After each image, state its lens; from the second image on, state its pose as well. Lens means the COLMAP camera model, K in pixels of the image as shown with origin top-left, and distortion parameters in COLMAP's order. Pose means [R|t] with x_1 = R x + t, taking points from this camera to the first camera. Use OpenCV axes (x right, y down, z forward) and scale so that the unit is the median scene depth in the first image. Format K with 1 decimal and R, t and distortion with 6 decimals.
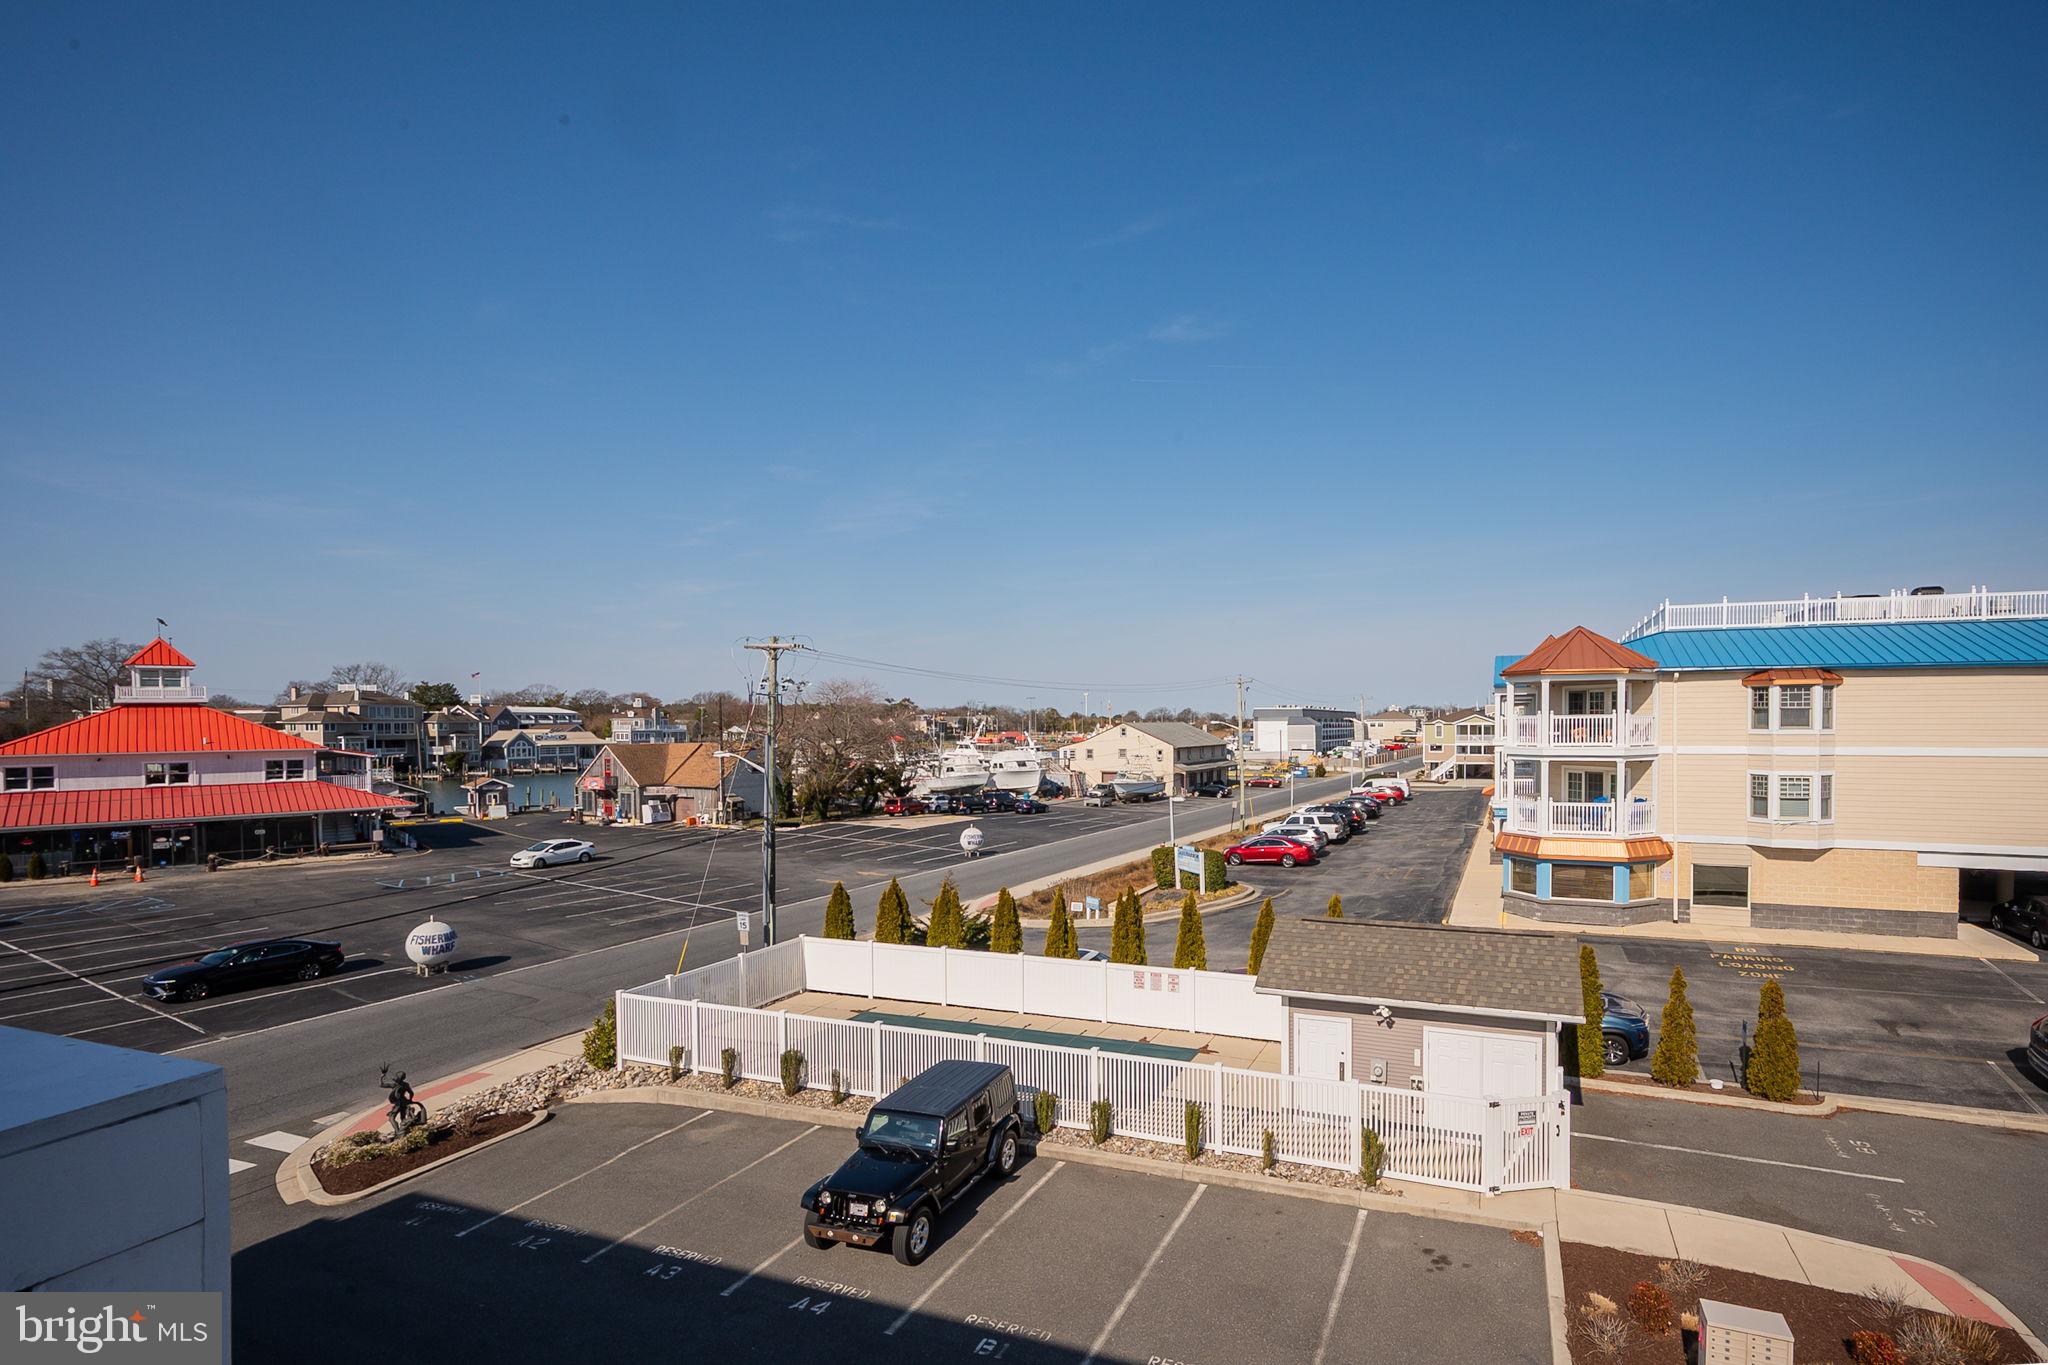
lens RADIAL K [[968.2, 0, 1073.7], [0, 968.2, 738.5], [0, 0, 1]] dist [0.001282, -0.000523]
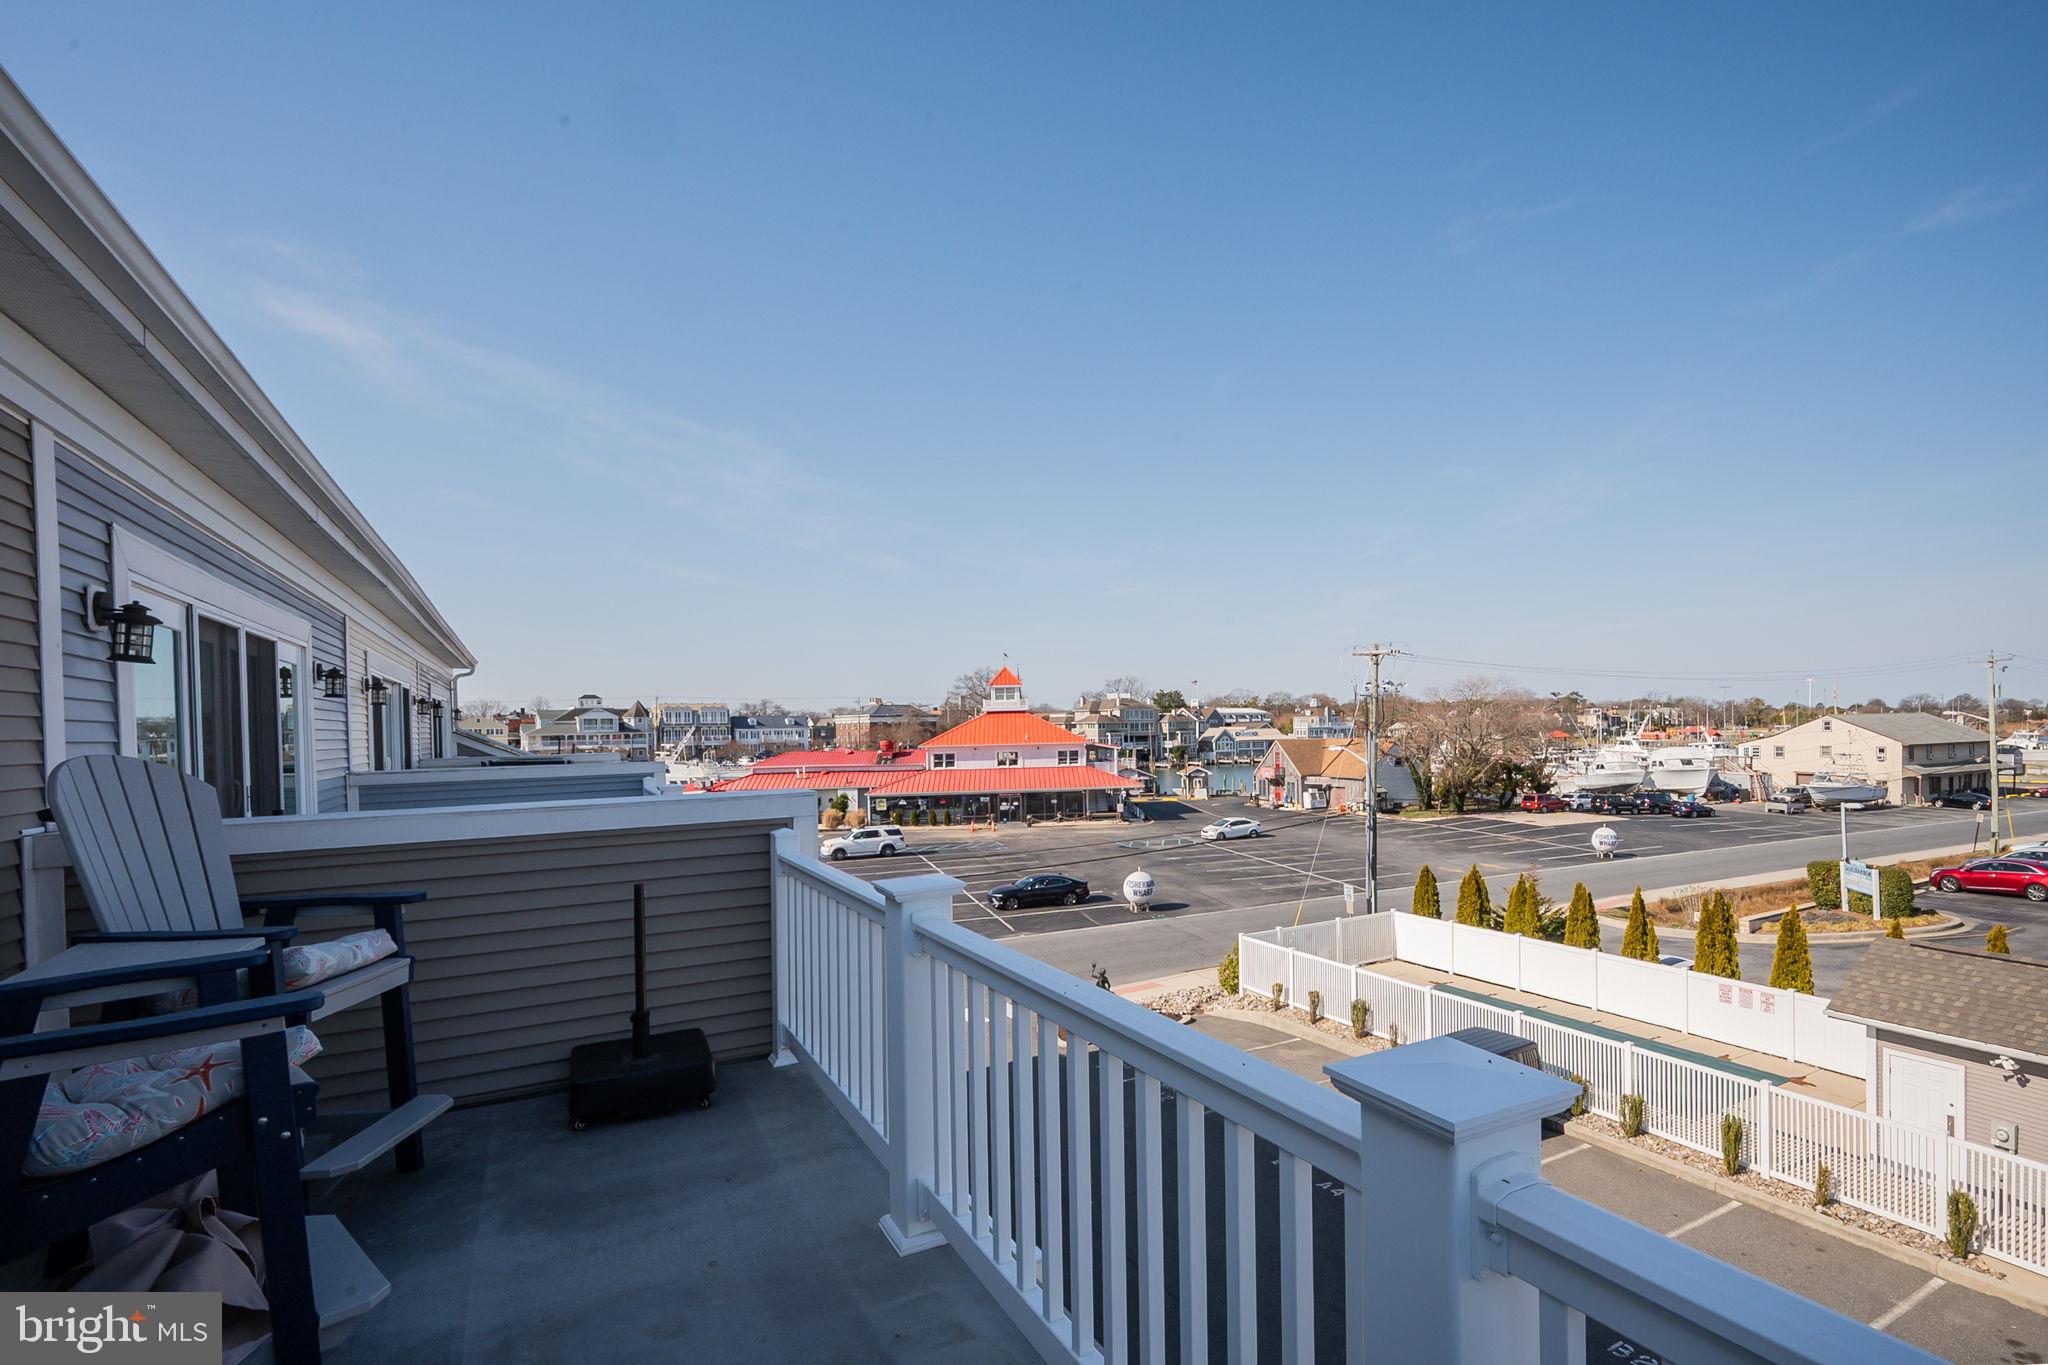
lens RADIAL K [[968.2, 0, 1073.7], [0, 968.2, 738.5], [0, 0, 1]] dist [0.001282, -0.000523]
pose [[0.762721, 0.001028, -0.646726, 0.153606], [0.001716, 0.999992, 0.003614, 0.000122], [0.646725, -0.003866, 0.762714, -0.089810]]
